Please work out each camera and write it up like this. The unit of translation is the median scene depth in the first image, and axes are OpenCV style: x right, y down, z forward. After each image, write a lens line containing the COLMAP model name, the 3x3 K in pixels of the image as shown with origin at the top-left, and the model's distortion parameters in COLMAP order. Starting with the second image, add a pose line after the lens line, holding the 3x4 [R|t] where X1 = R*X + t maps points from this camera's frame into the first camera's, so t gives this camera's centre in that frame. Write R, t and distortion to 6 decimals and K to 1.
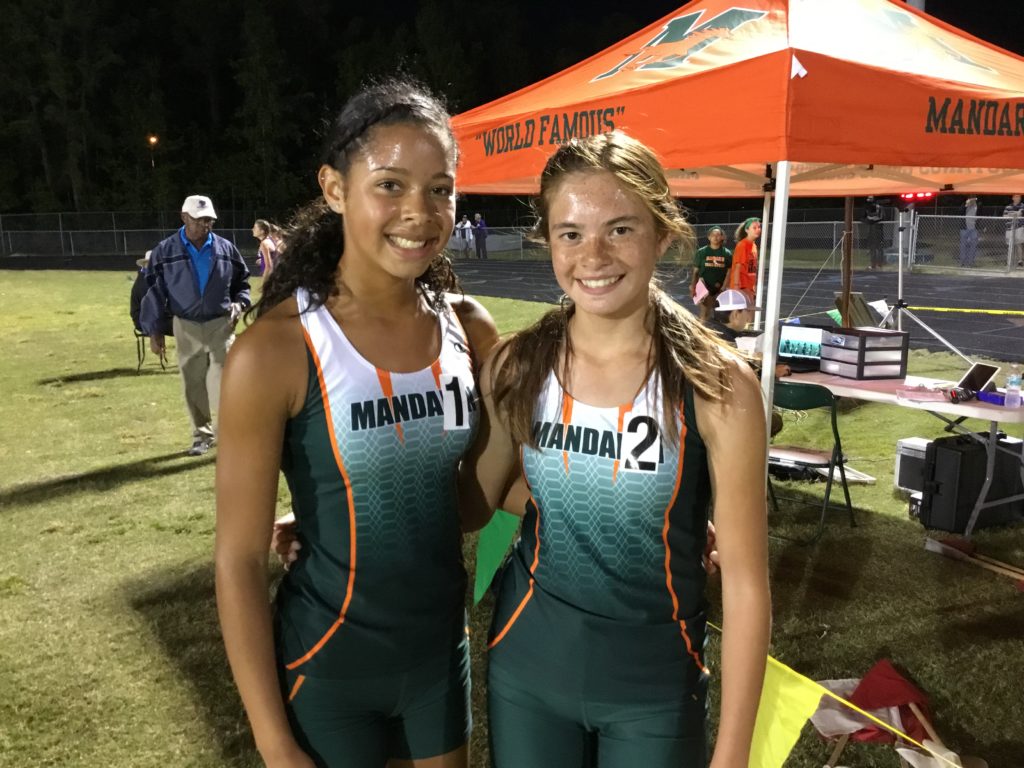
lens RADIAL K [[914.5, 0, 512.0], [0, 914.5, 384.0], [0, 0, 1]] dist [0.103201, -0.208271]
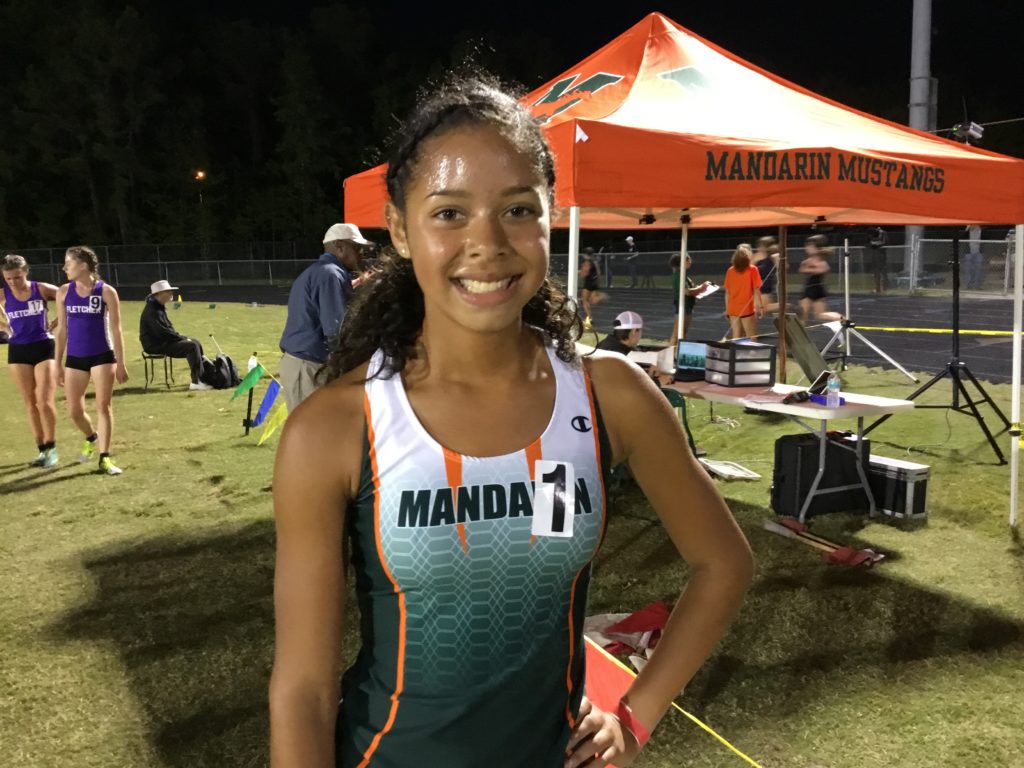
lens RADIAL K [[914.5, 0, 512.0], [0, 914.5, 384.0], [0, 0, 1]] dist [0.103201, -0.208271]
pose [[0.998937, -0.004480, -0.045873, 0.156055], [0.003131, 0.999562, -0.029434, 0.024466], [0.045985, 0.029259, 0.998514, -0.155488]]
